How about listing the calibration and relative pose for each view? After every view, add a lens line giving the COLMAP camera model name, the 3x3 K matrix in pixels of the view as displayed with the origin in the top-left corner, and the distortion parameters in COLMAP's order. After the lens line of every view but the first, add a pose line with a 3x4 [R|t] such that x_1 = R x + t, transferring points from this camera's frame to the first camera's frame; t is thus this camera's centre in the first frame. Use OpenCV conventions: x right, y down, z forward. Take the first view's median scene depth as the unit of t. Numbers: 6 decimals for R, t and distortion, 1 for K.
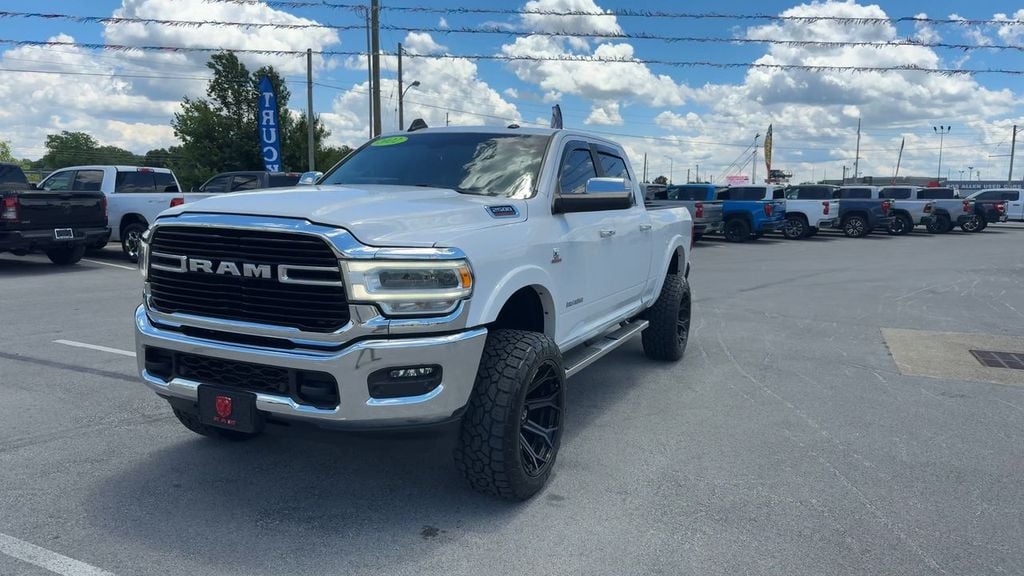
lens RADIAL K [[719.3, 0, 515.0], [0, 719.3, 284.3], [0, 0, 1]] dist [0.083933, -0.132261]
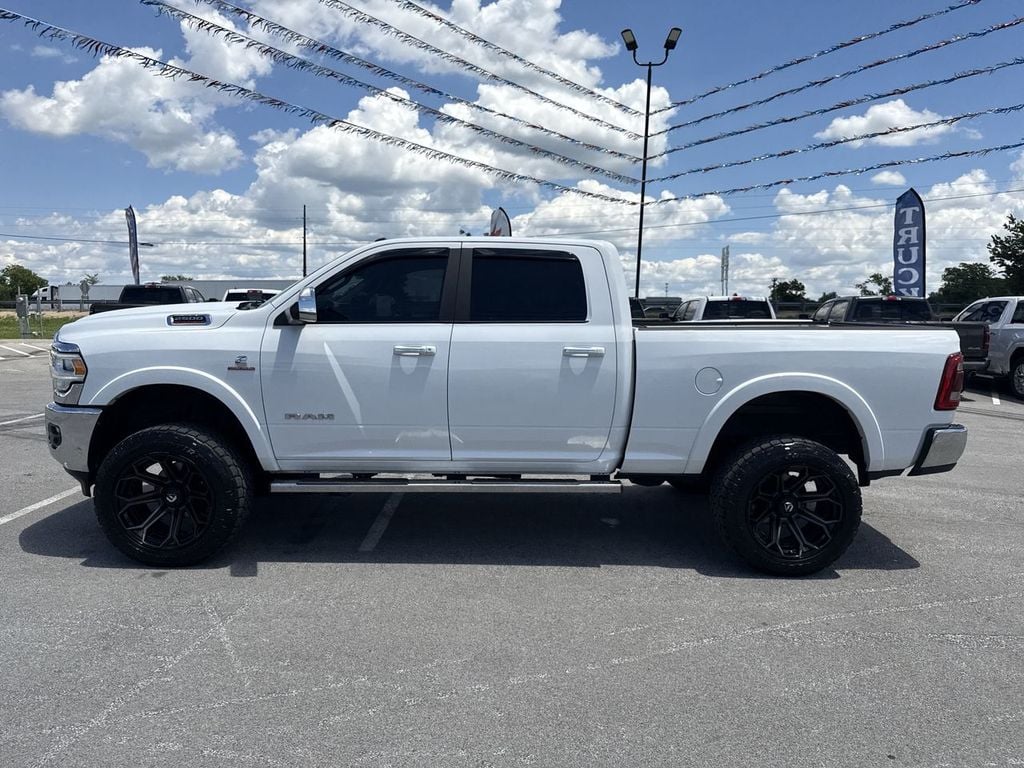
lens RADIAL K [[720.7, 0, 515.0], [0, 720.7, 377.7], [0, 0, 1]] dist [0.038509, -0.041630]
pose [[0.440405, 0.069997, -0.895066, 0.255895], [-0.116340, 0.993000, 0.020412, -0.019020], [0.890229, 0.095142, 0.445466, 0.192746]]
